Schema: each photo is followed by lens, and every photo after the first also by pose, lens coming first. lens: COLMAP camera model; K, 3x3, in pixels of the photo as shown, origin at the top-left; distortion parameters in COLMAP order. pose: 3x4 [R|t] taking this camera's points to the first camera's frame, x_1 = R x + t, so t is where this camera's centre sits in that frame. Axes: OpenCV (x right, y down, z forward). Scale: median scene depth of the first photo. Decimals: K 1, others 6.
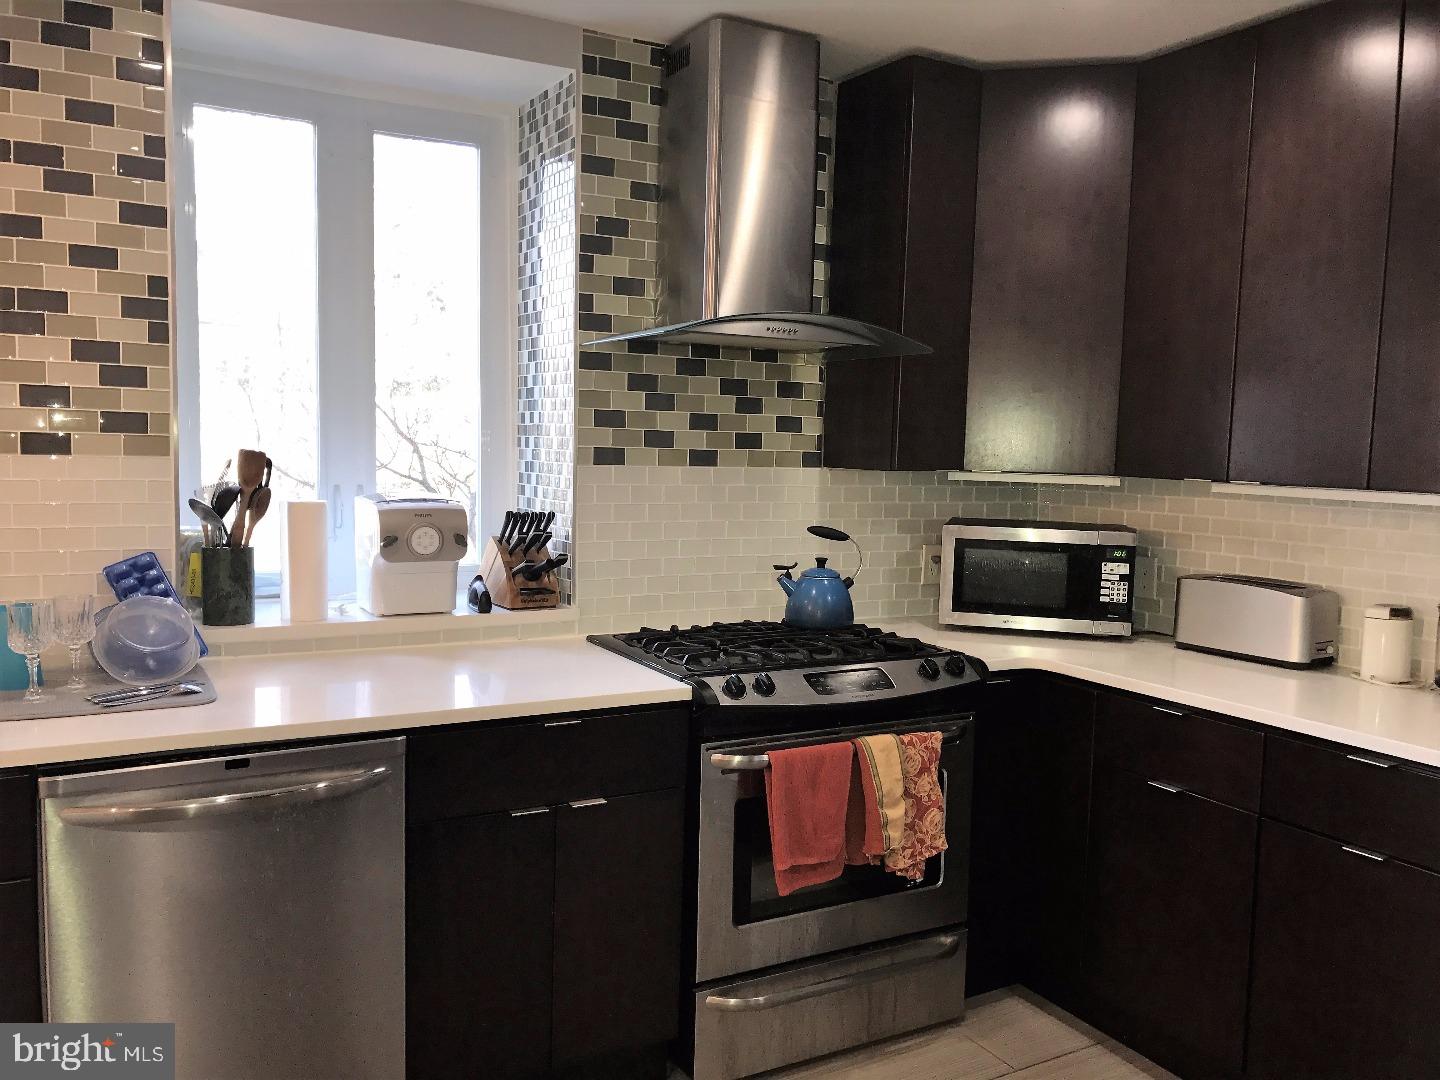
lens RADIAL K [[1171.2, 0, 719.1], [0, 1171.2, 555.0], [0, 0, 1]] dist [0.016947, 0.000707]
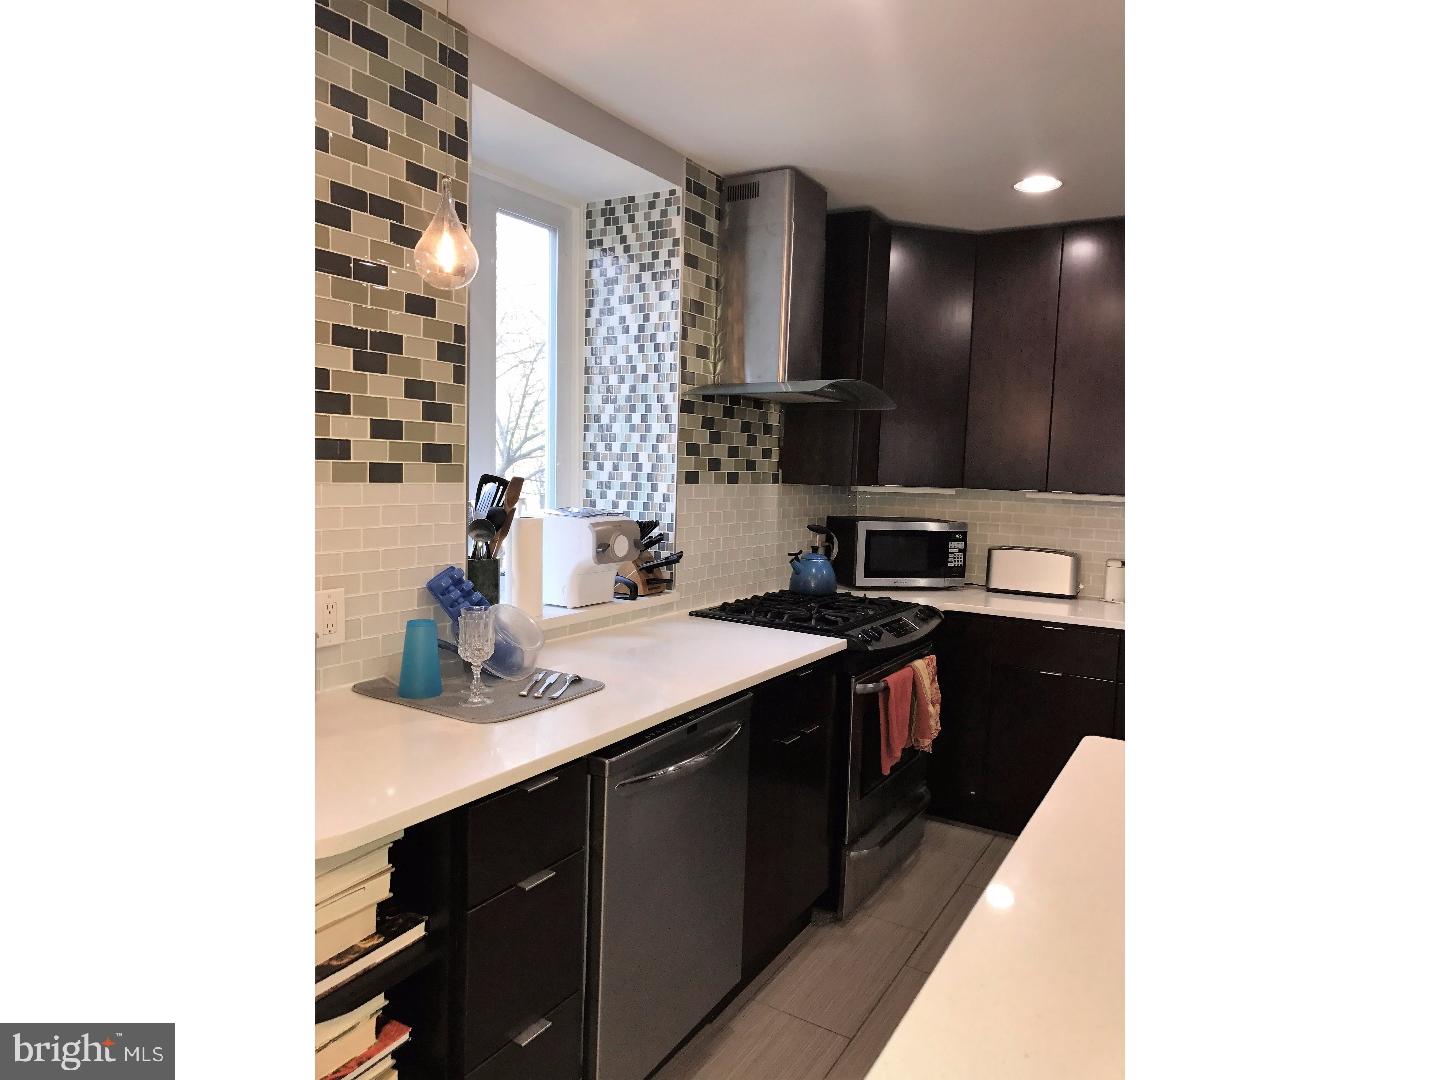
lens RADIAL K [[873.8, 0, 720.0], [0, 873.8, 540.0], [0, 0, 1]] dist [0.019326, 0.002365]
pose [[0.874325, -0.039256, 0.483751, -0.559087], [0.037944, 0.999202, 0.012505, -0.024546], [-0.483855, 0.007422, 0.875117, 0.109983]]
